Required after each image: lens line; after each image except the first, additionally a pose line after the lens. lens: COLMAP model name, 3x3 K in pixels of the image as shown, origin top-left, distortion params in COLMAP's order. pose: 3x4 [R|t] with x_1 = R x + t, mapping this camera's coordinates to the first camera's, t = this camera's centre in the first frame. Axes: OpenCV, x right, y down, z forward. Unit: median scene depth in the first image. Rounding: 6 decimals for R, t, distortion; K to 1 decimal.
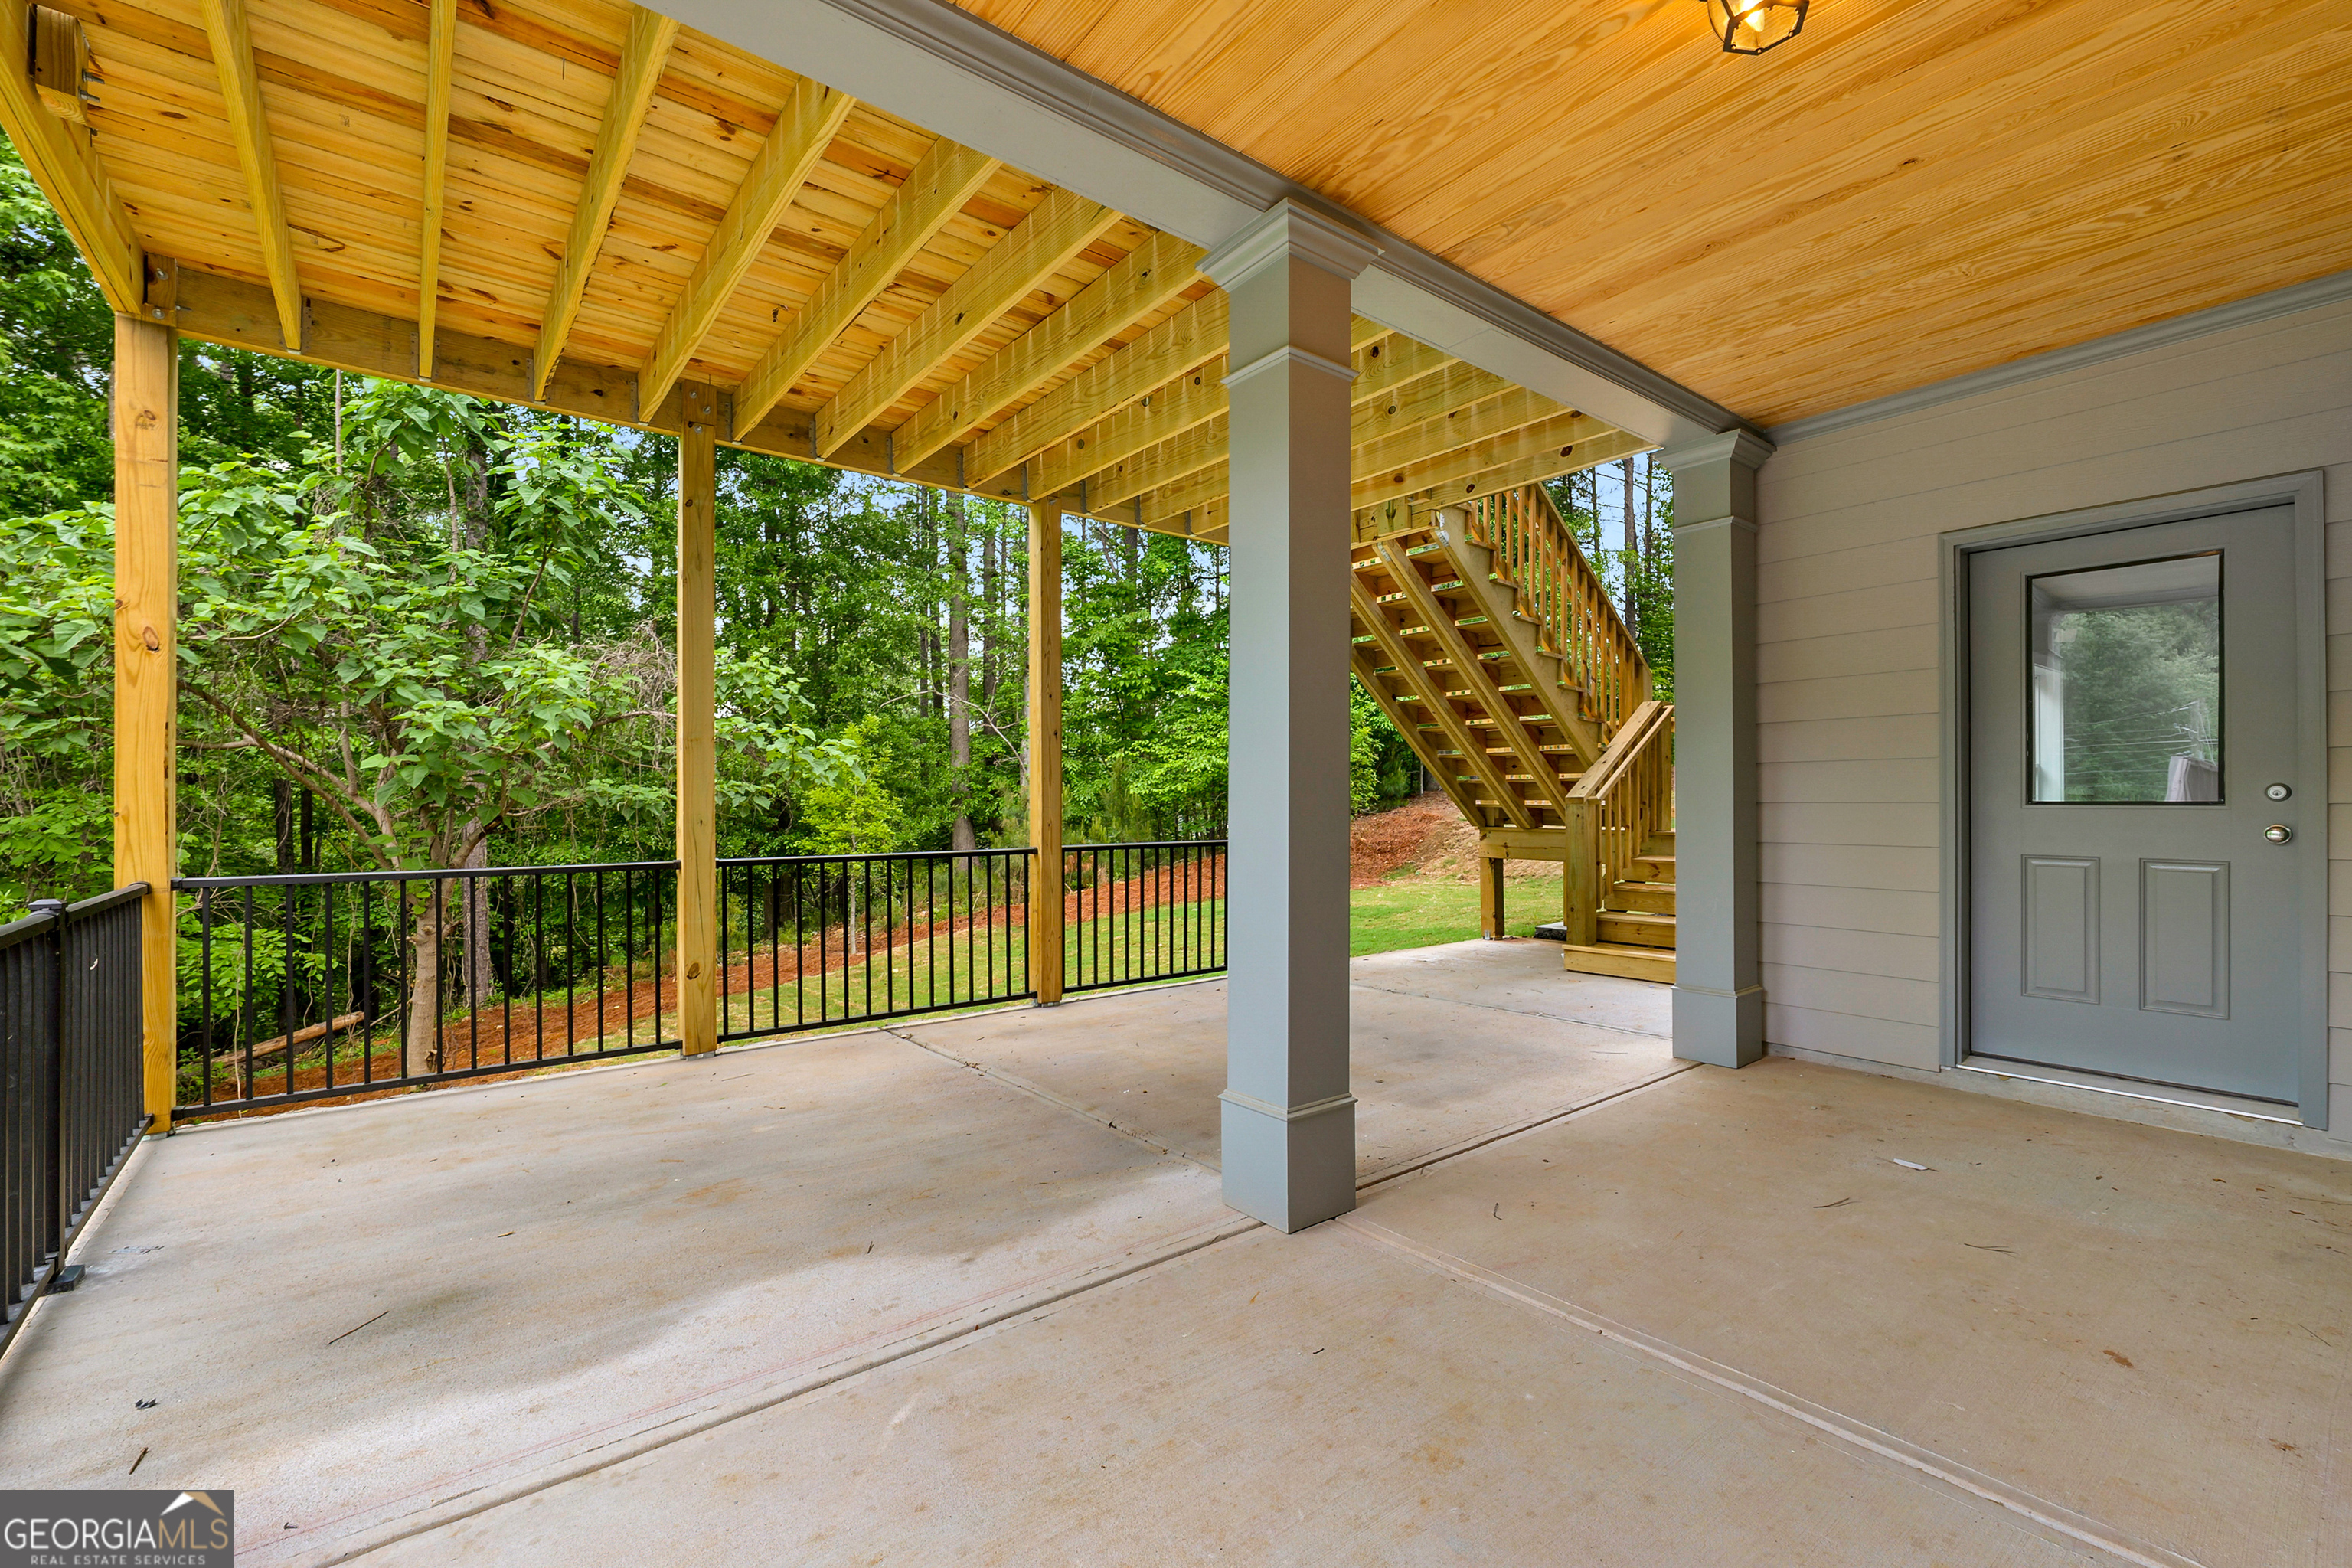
lens RADIAL K [[996.7, 0, 1173.7], [0, 996.7, 798.2], [0, 0, 1]] dist [-0.003181, 0.000143]
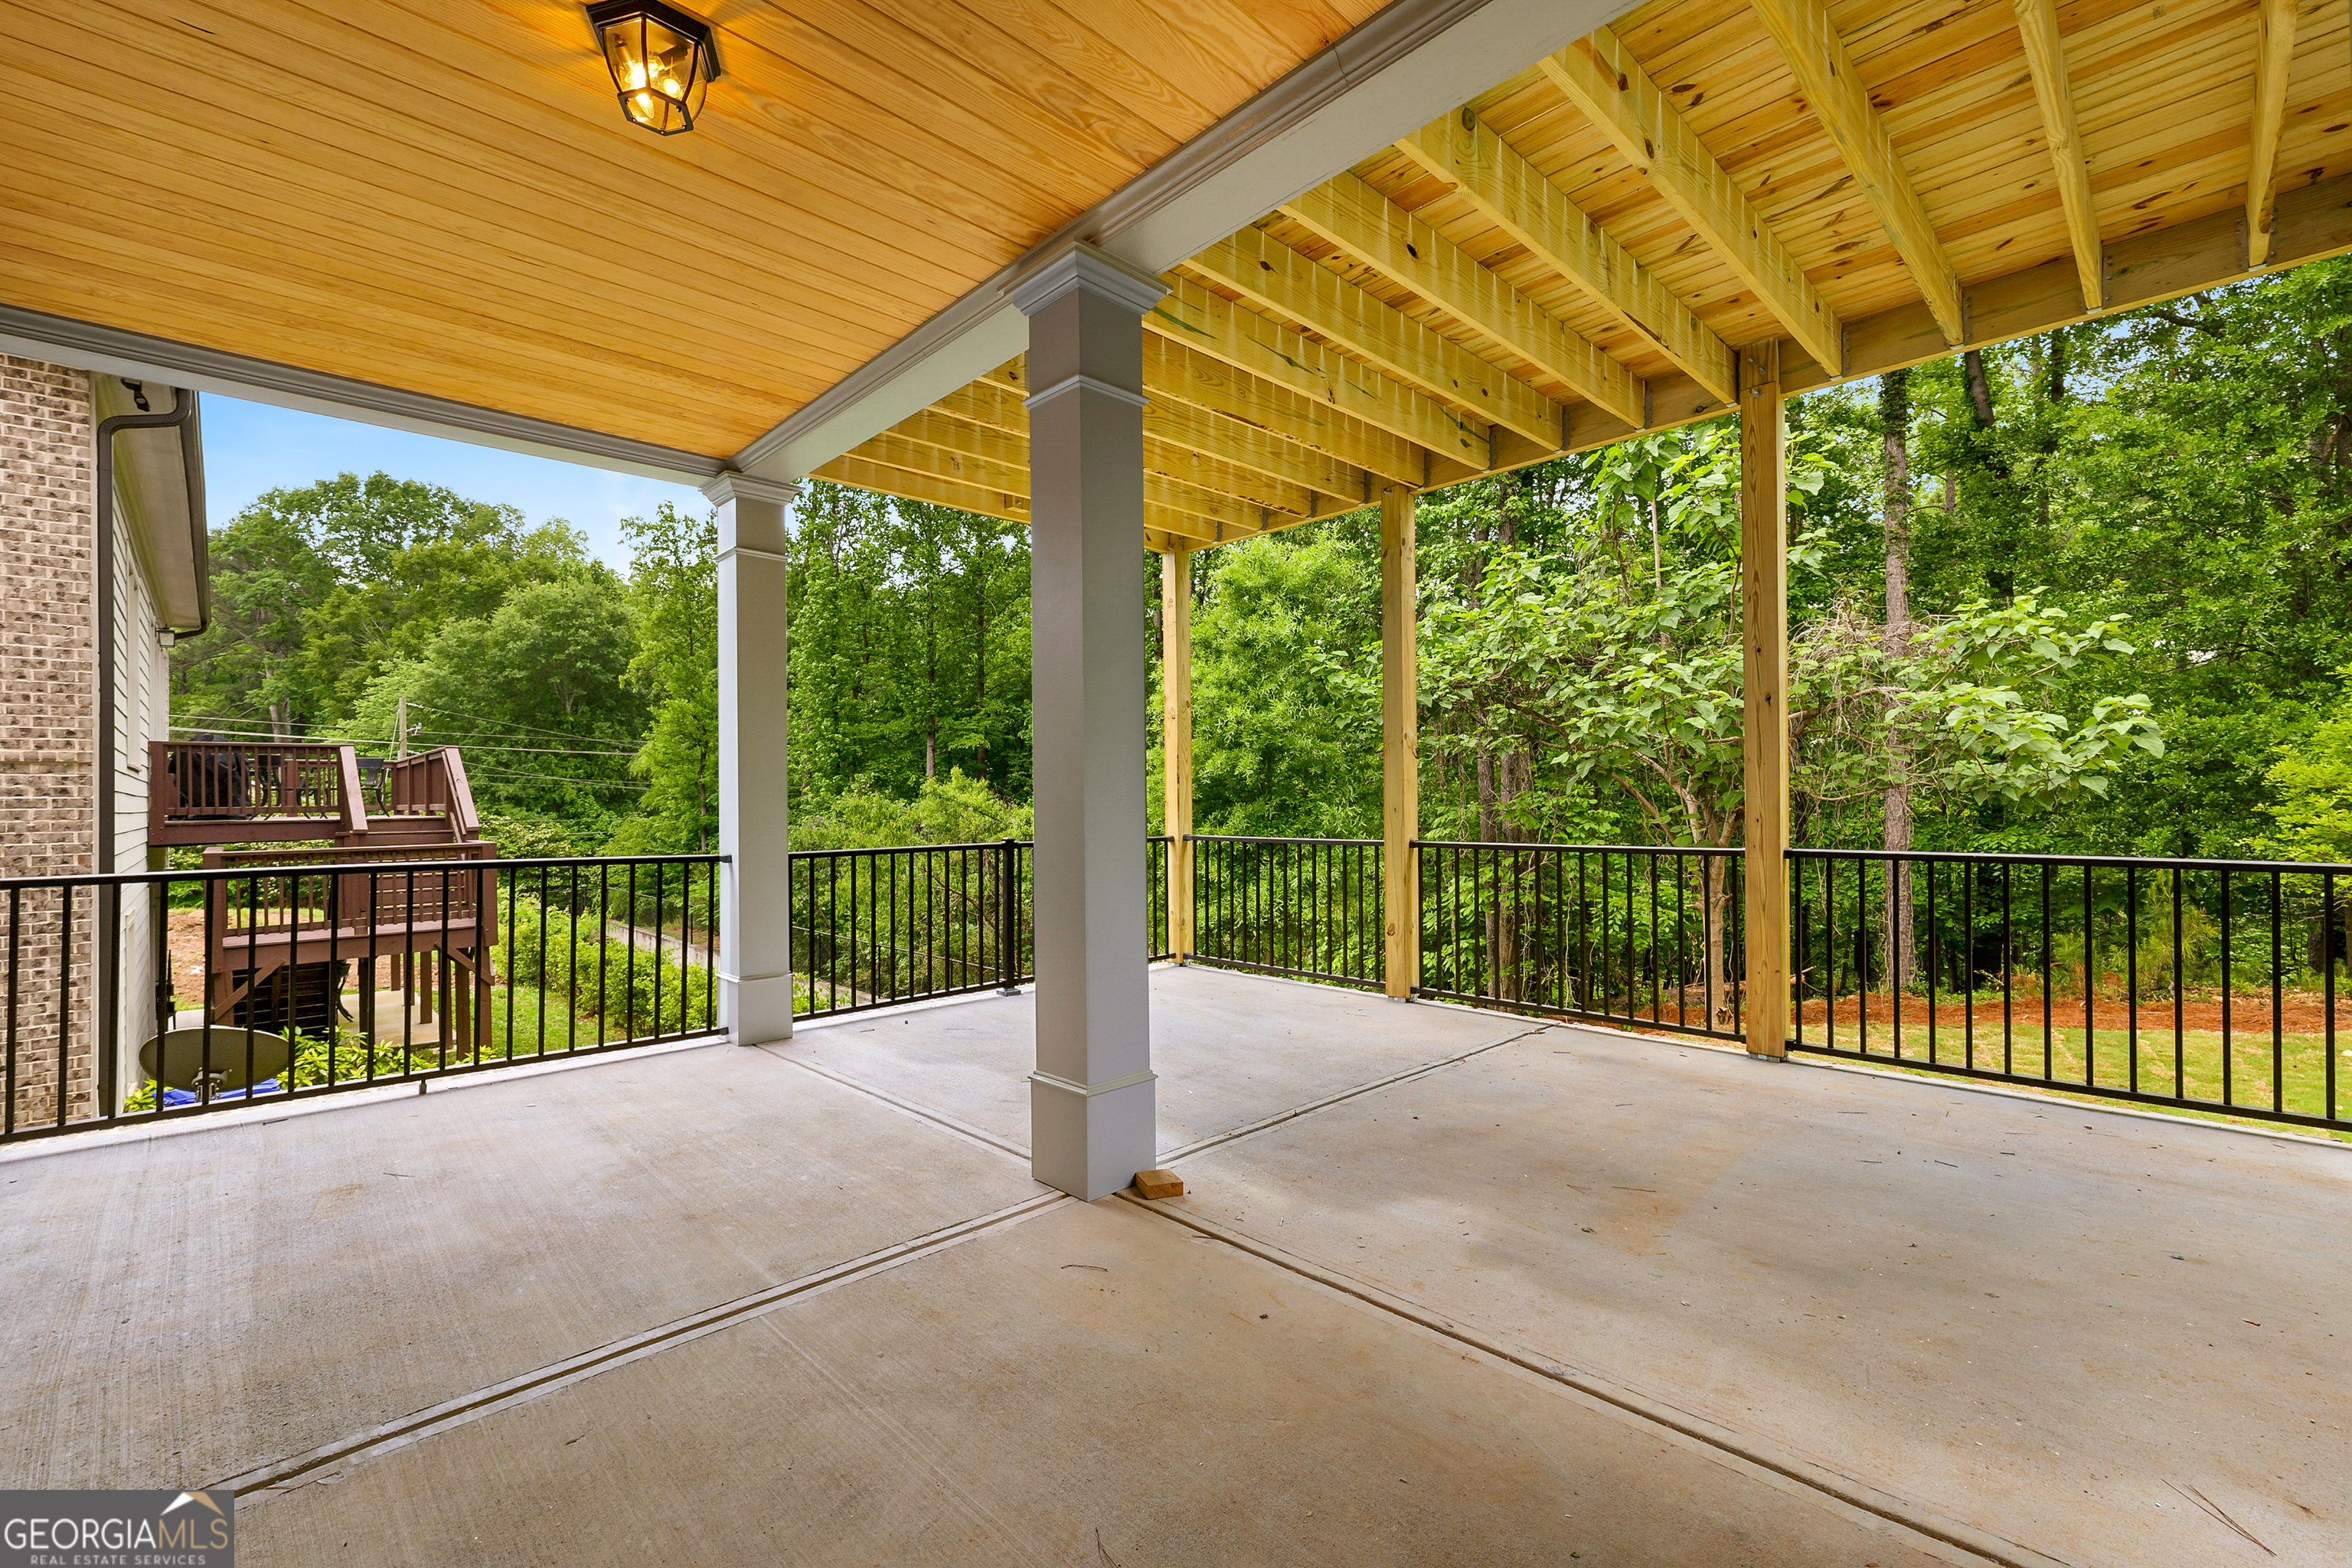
lens RADIAL K [[996.7, 0, 1170.3], [0, 996.7, 792.3], [0, 0, 1]] dist [-0.003181, 0.000143]
pose [[0.093683, -0.009164, -0.995560, 0.809527], [0.019160, 0.999789, -0.007400, 0.005001], [0.995418, -0.018382, 0.093839, 0.674776]]
